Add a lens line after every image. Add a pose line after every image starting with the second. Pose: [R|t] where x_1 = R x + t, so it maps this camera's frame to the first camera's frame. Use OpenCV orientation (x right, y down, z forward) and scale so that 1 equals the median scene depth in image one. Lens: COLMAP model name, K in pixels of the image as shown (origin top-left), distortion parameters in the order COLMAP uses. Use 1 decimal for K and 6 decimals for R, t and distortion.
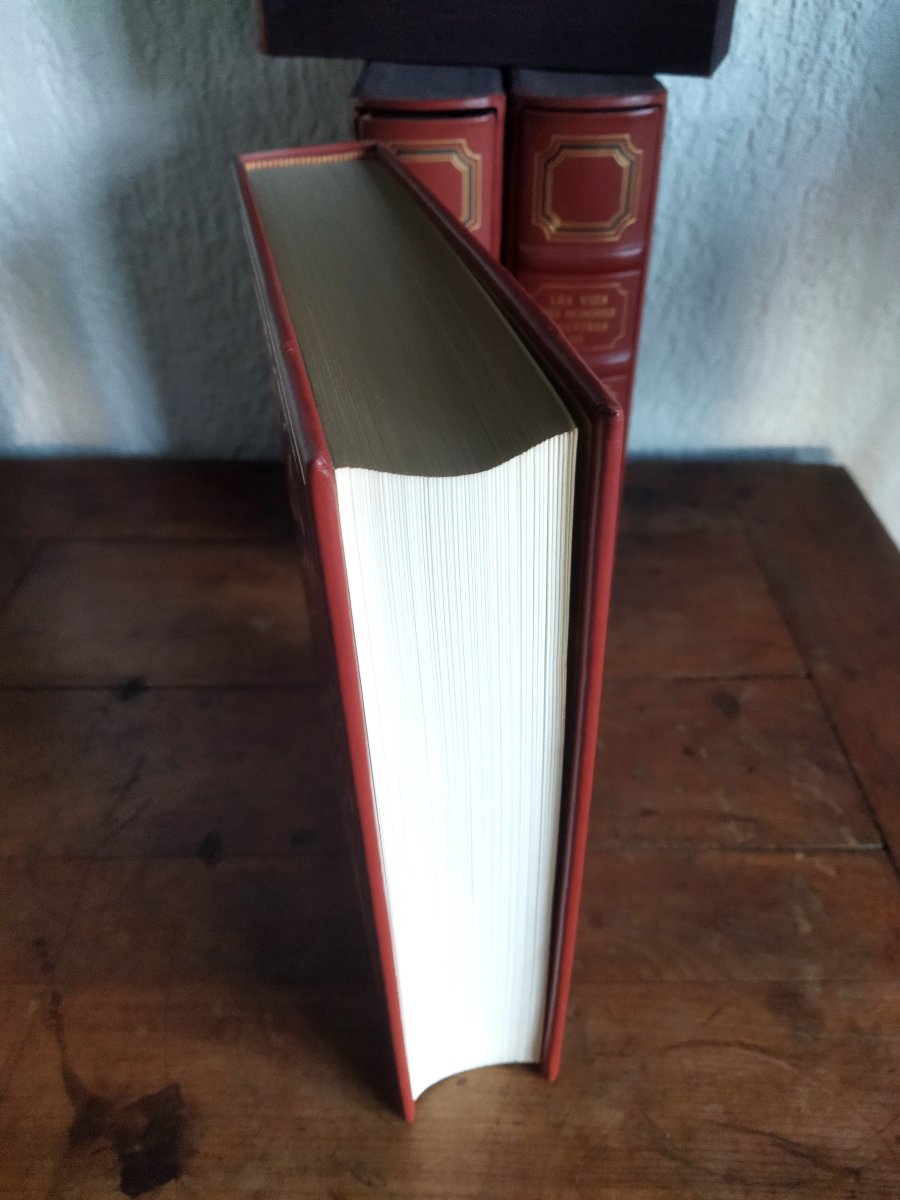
lens RADIAL K [[909.2, 0, 450.0], [0, 909.2, 600.0], [0, 0, 1]] dist [-0.065185, 0.003043]
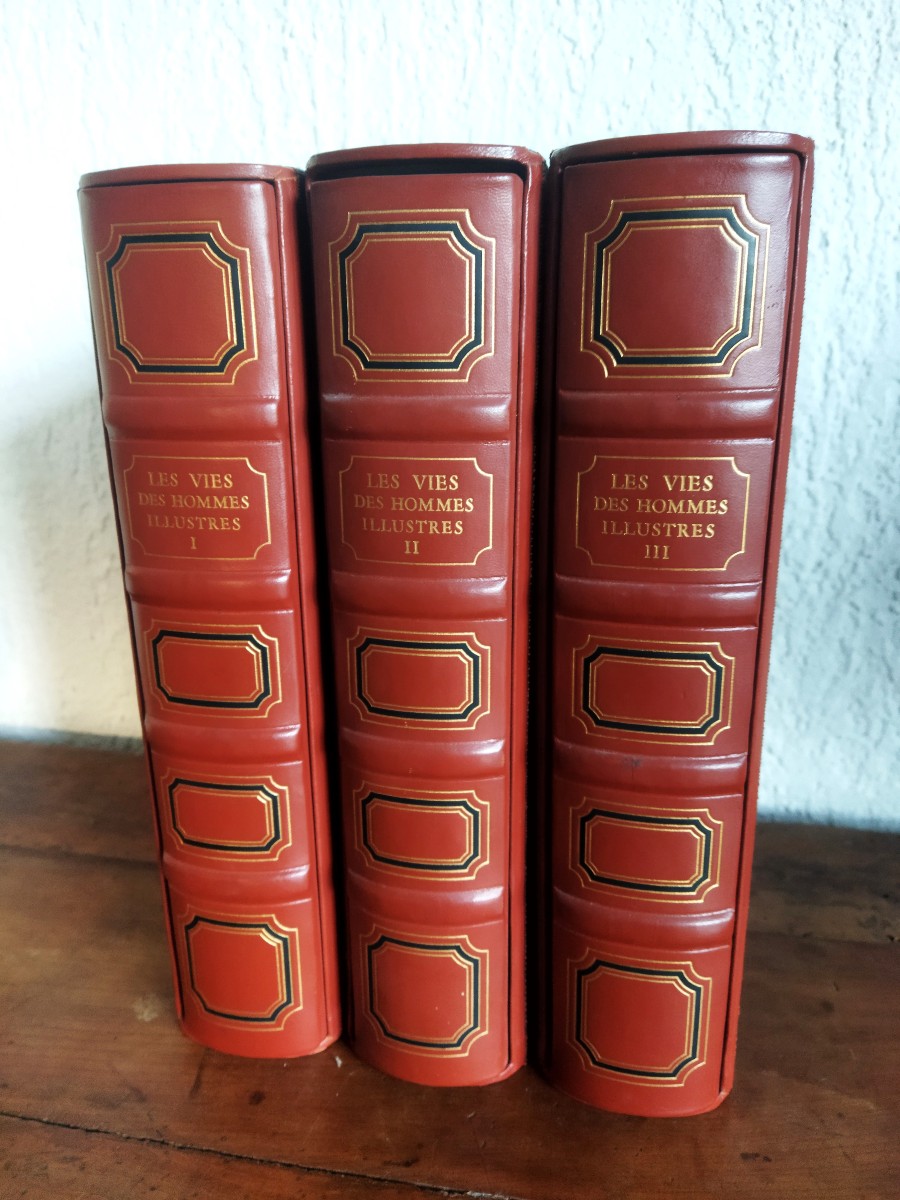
lens RADIAL K [[873.5, 0, 450.0], [0, 873.5, 600.0], [0, 0, 1]] dist [0.046061, -0.126167]
pose [[0.978029, 0.054085, -0.201332, 0.110828], [-0.132061, 0.908007, -0.397598, -0.017623], [0.161306, 0.415450, 0.895199, 0.435127]]
